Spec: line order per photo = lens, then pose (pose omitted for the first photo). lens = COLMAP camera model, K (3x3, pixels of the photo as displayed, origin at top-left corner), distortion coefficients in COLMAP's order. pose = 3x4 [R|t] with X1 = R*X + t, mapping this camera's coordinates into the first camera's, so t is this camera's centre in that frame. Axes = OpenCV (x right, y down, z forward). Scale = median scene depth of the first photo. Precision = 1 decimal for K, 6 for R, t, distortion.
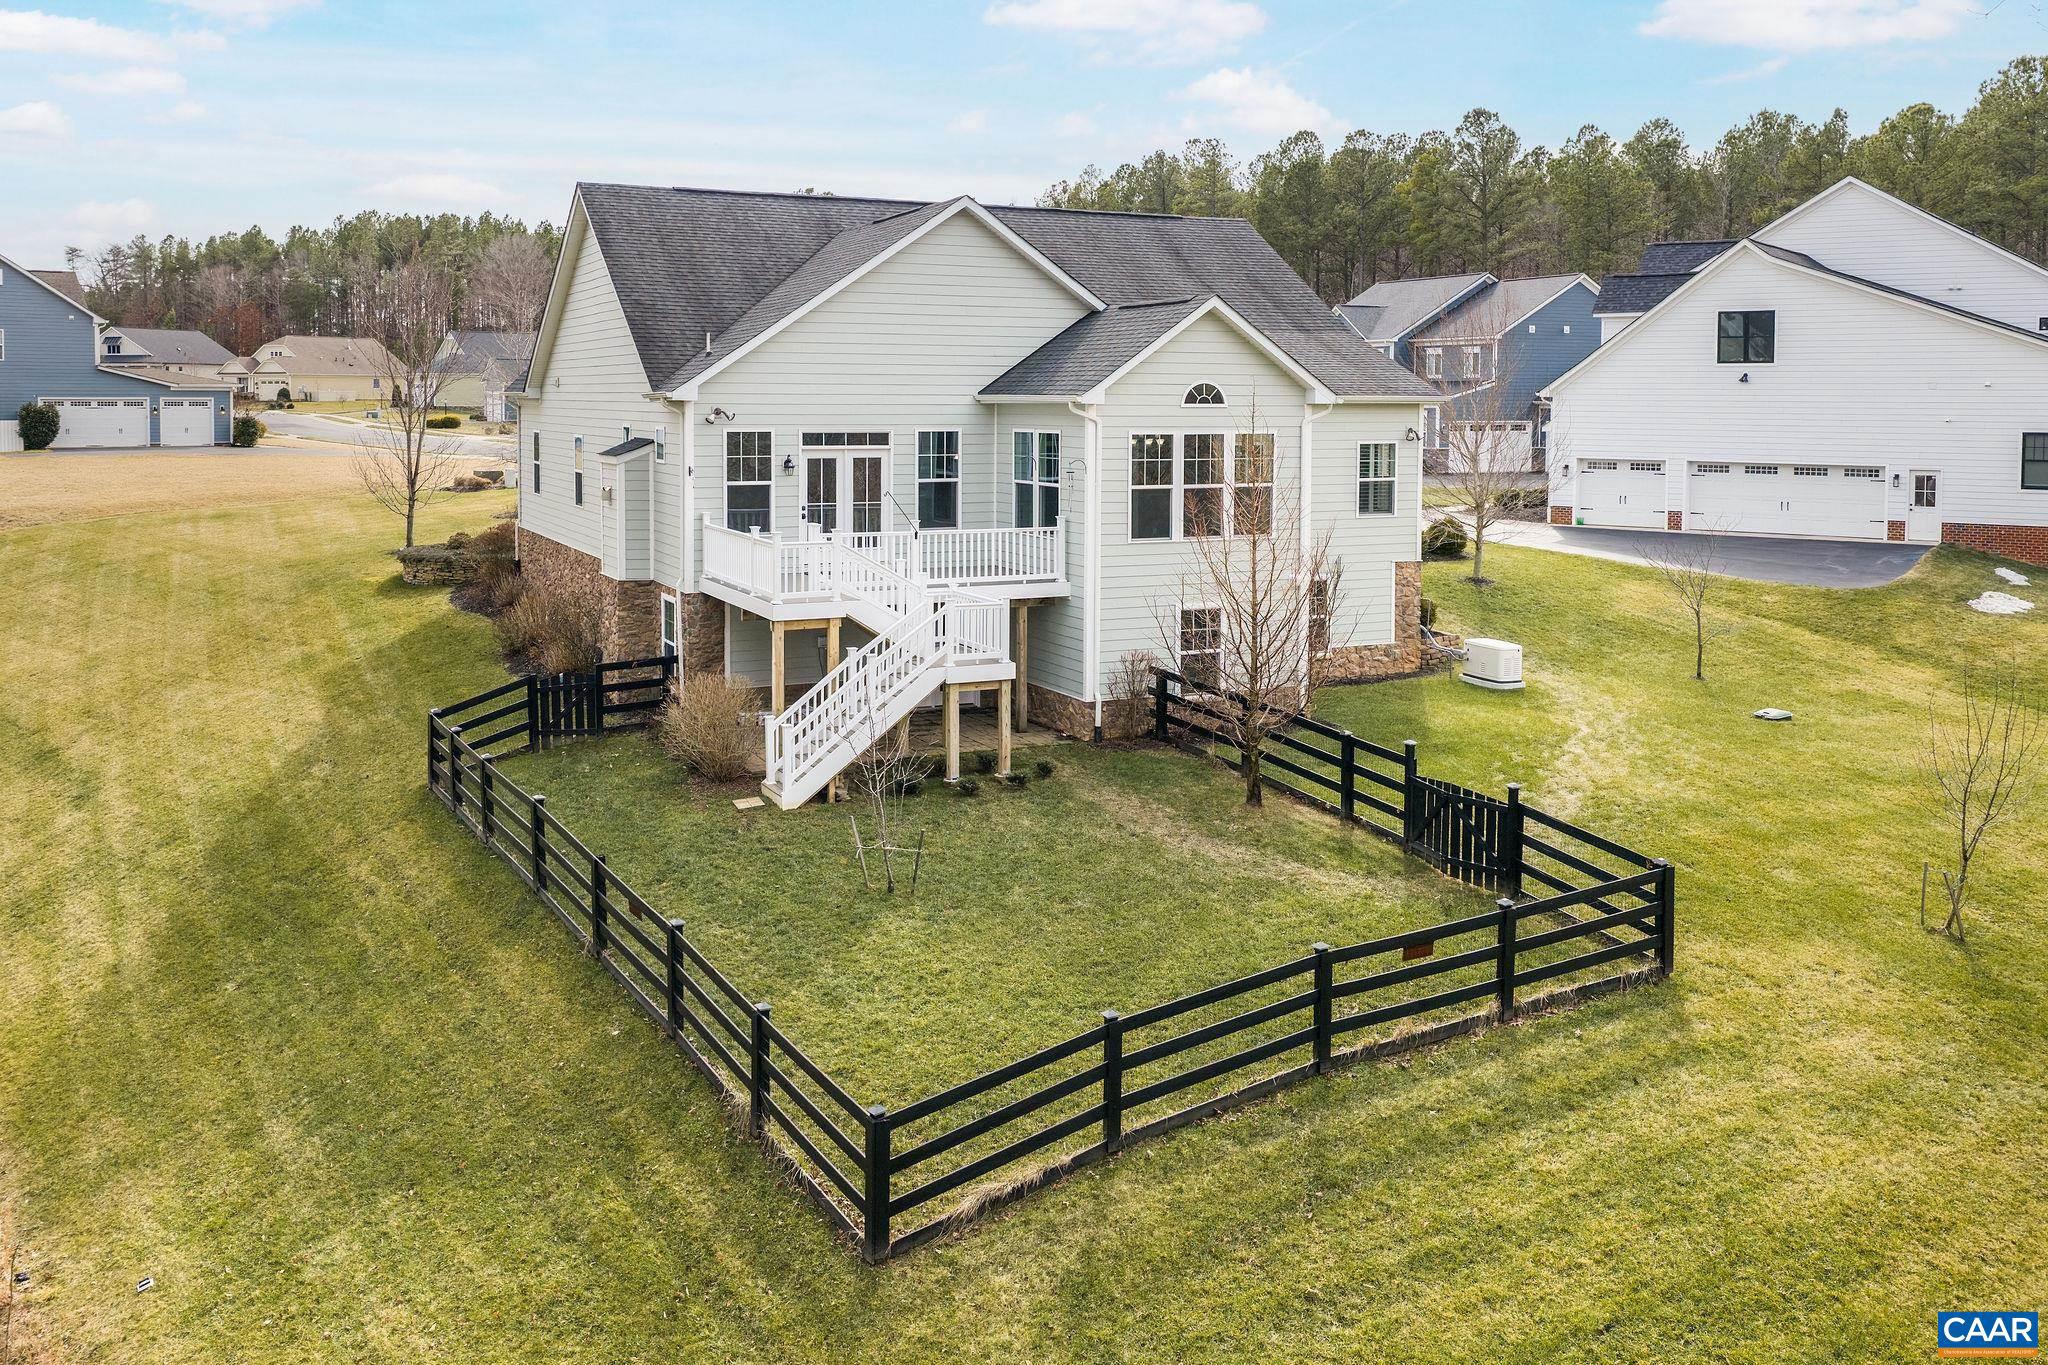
lens RADIAL K [[1704.1, 0, 1024.0], [0, 1704.1, 682.5], [0, 0, 1]] dist [0.005694, -0.013100]
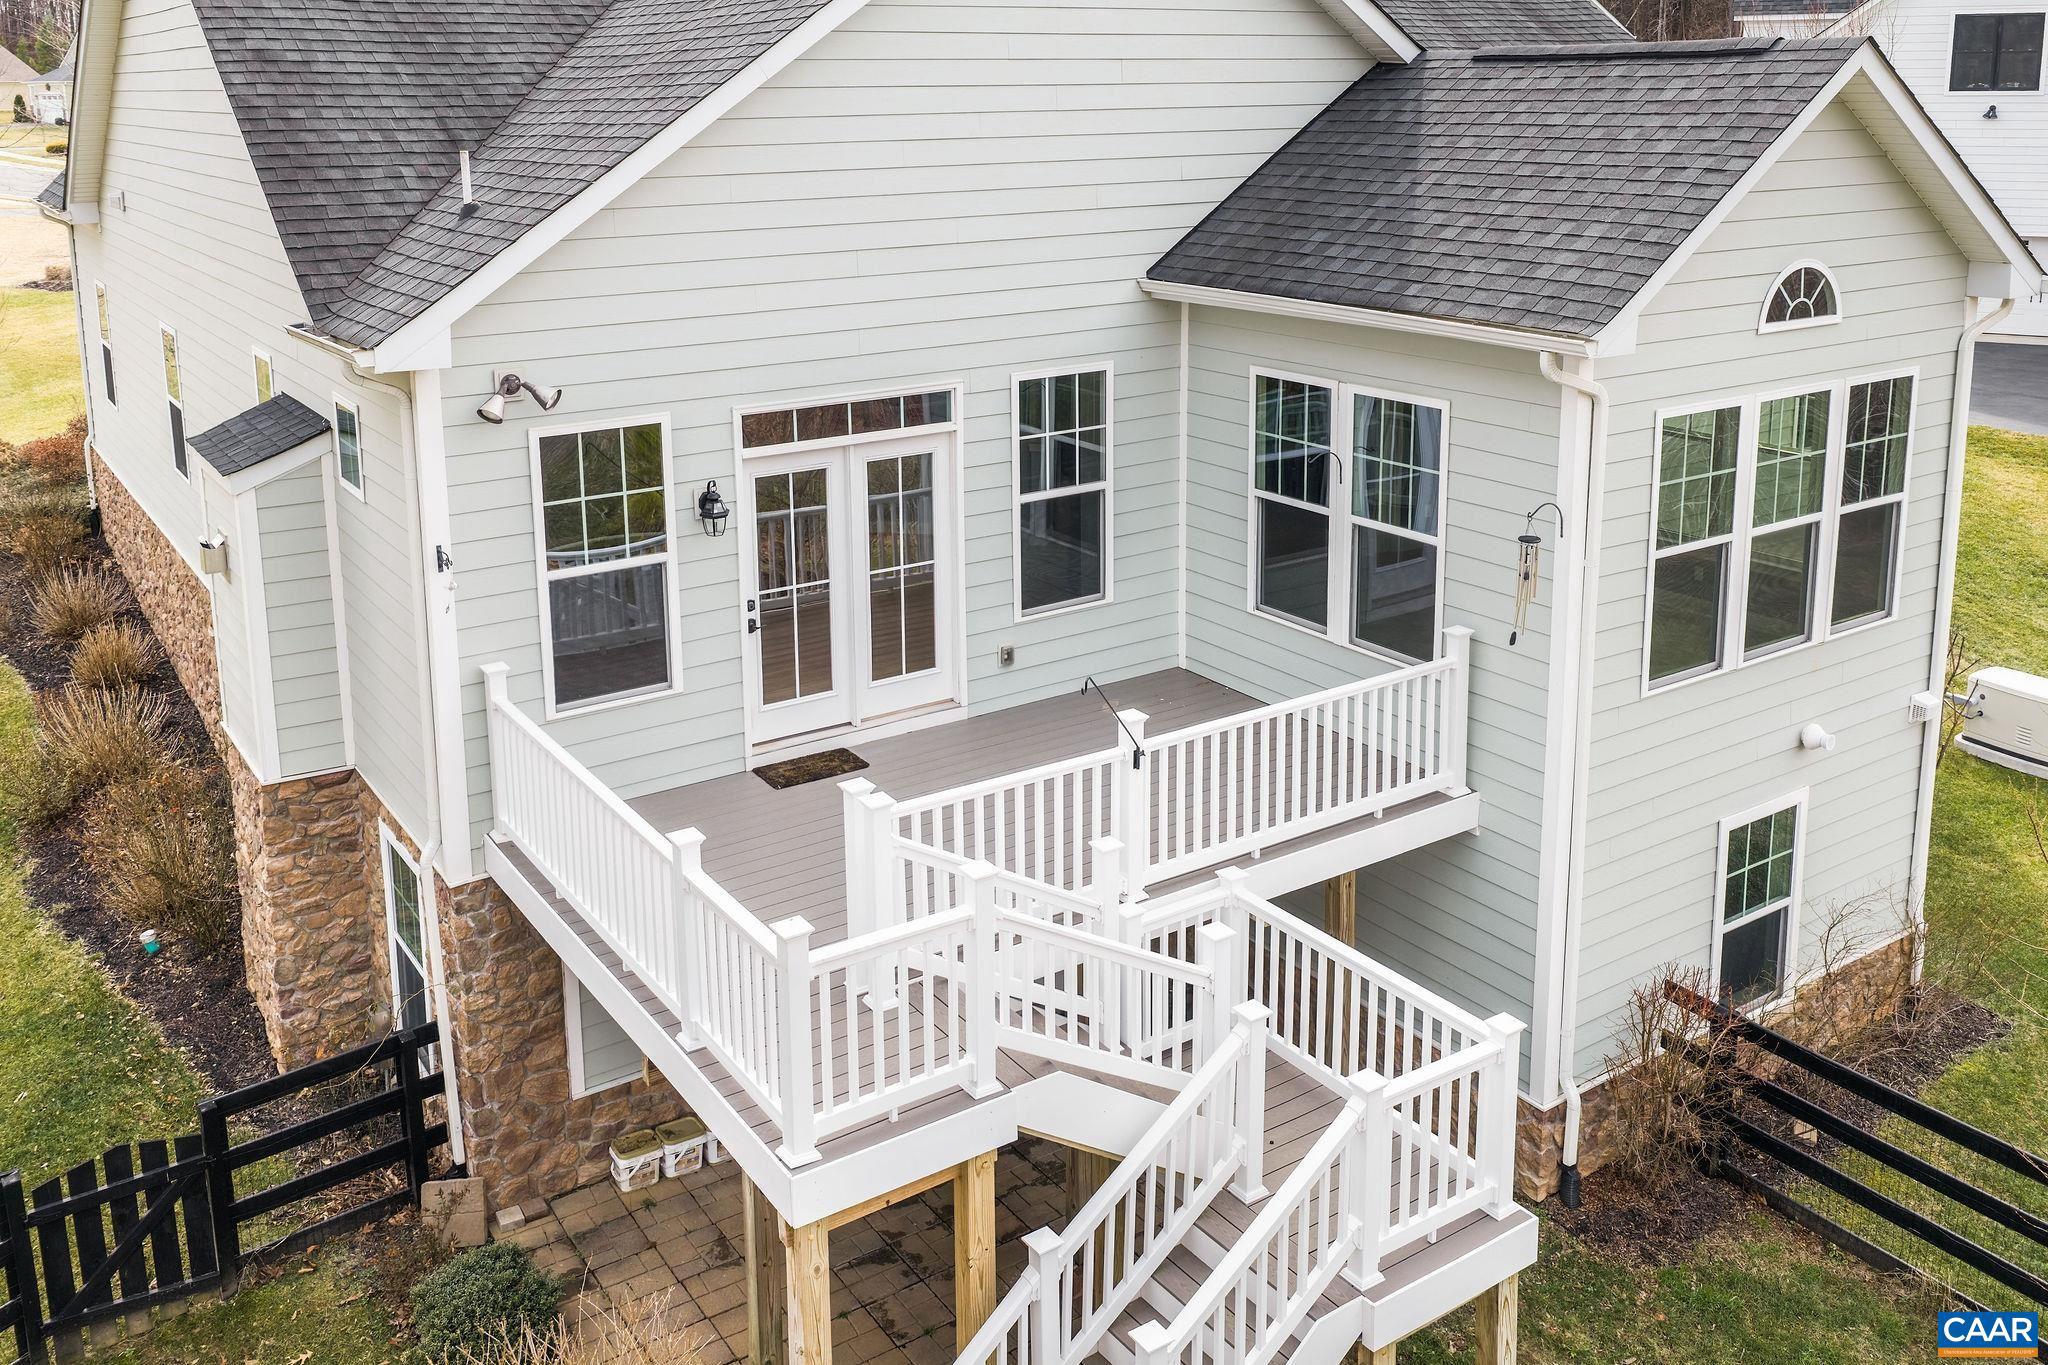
lens RADIAL K [[1725.8, 0, 1025.3], [0, 1725.8, 513.0], [0, 0, 1]] dist [0.002450, -0.008907]
pose [[0.988103, -0.051089, 0.145062, -0.124598], [0.039535, 0.995893, 0.081450, -0.153754], [-0.148628, -0.074746, 0.986064, 0.615025]]
